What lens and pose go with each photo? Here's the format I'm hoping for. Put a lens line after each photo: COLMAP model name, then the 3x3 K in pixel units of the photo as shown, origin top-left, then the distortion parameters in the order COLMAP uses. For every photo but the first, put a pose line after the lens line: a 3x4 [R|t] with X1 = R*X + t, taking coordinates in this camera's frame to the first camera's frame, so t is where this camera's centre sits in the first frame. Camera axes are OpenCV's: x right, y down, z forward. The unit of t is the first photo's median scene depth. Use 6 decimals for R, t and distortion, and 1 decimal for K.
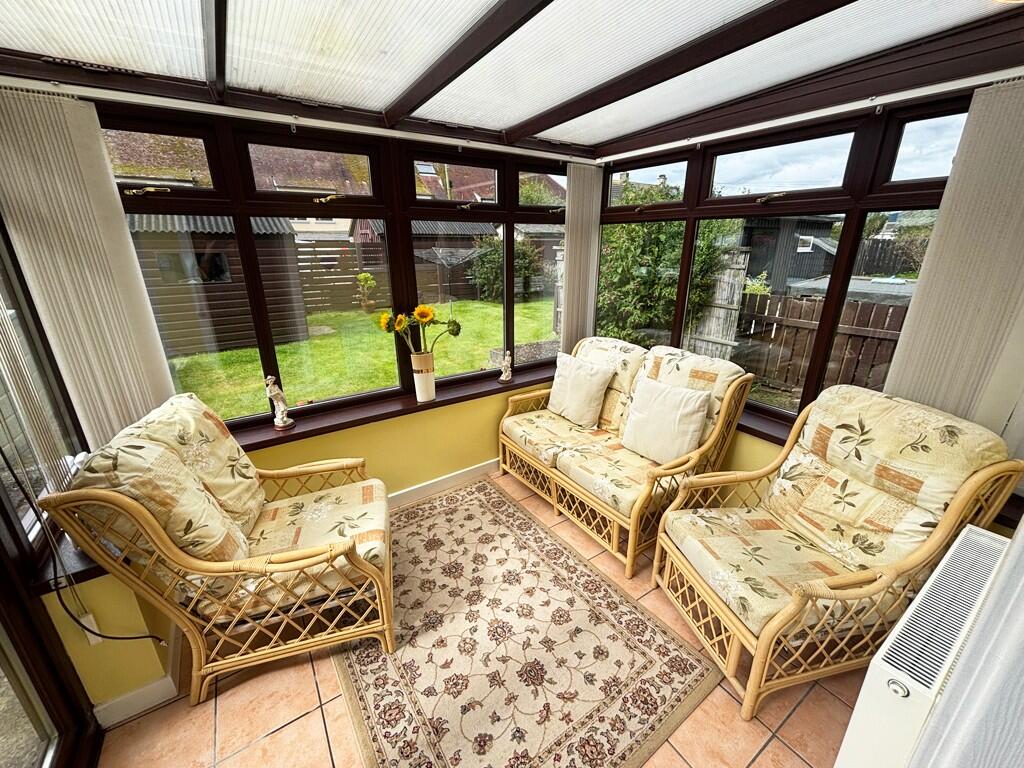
lens RADIAL K [[410.4, 0, 508.9], [0, 410.4, 384.8], [0, 0, 1]] dist [-0.003274, 0.000030]
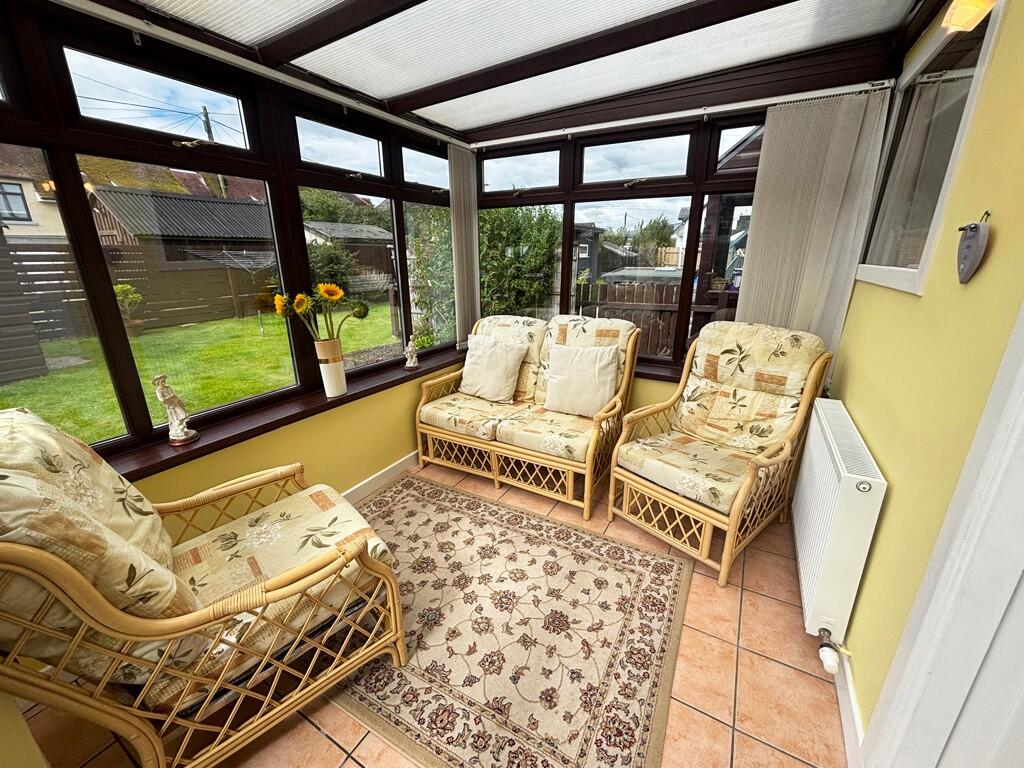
lens RADIAL K [[410.4, 0, 510.6], [0, 410.4, 385.6], [0, 0, 1]] dist [-0.003274, 0.000030]
pose [[0.897039, -0.133385, 0.421343, -0.341077], [0.143180, 0.989660, 0.008469, 0.090857], [-0.418116, 0.052731, 0.906862, 0.088933]]
